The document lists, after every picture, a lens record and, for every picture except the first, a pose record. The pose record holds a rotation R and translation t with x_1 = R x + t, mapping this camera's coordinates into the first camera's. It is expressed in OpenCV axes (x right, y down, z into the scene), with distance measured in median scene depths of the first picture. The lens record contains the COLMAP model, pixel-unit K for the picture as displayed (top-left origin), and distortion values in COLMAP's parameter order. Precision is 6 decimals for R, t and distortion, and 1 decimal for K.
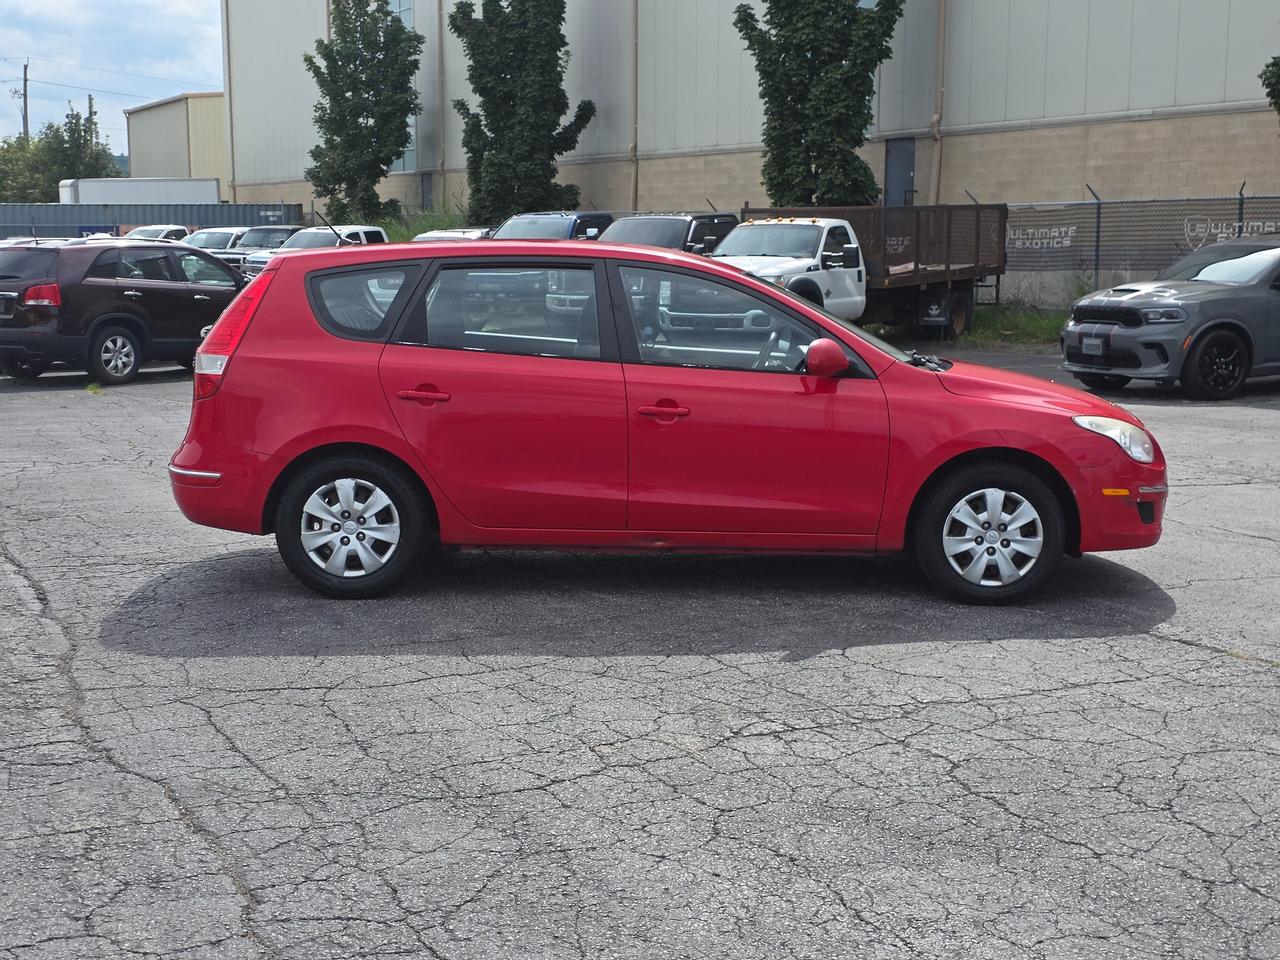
lens RADIAL K [[1671.2, 0, 640.0], [0, 1671.2, 480.0], [0, 0, 1]] dist [0.123342, -0.315183]
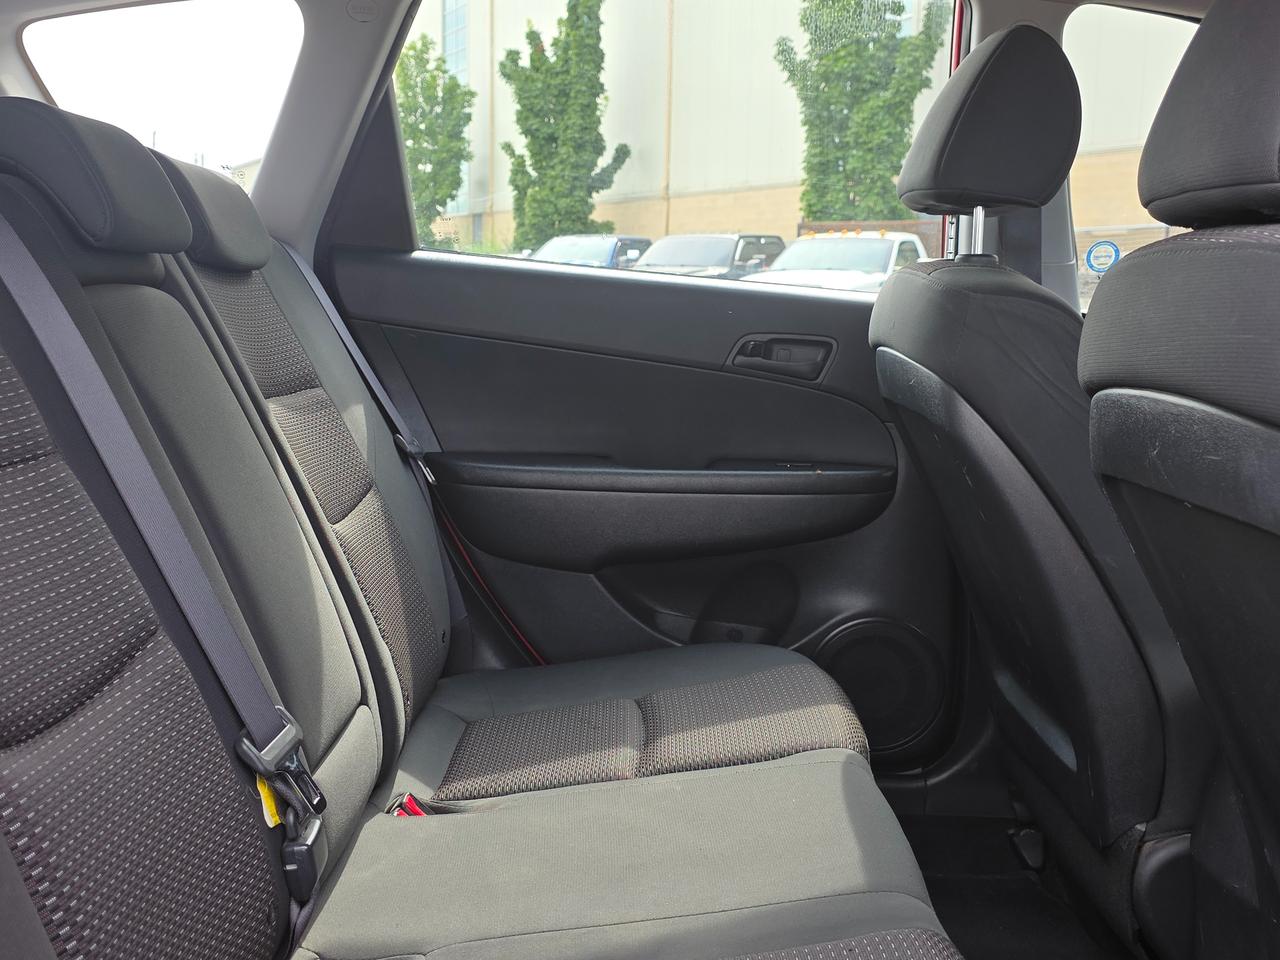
lens RADIAL K [[1325.3, 0, 640.0], [0, 1325.3, 480.0], [0, 0, 1]] dist [0.158403, -0.382934]
pose [[0.999797, 0.019518, -0.005030, -0.012140], [-0.019512, 0.999809, 0.001236, -0.008641], [0.005053, -0.001138, 0.999987, 0.132983]]
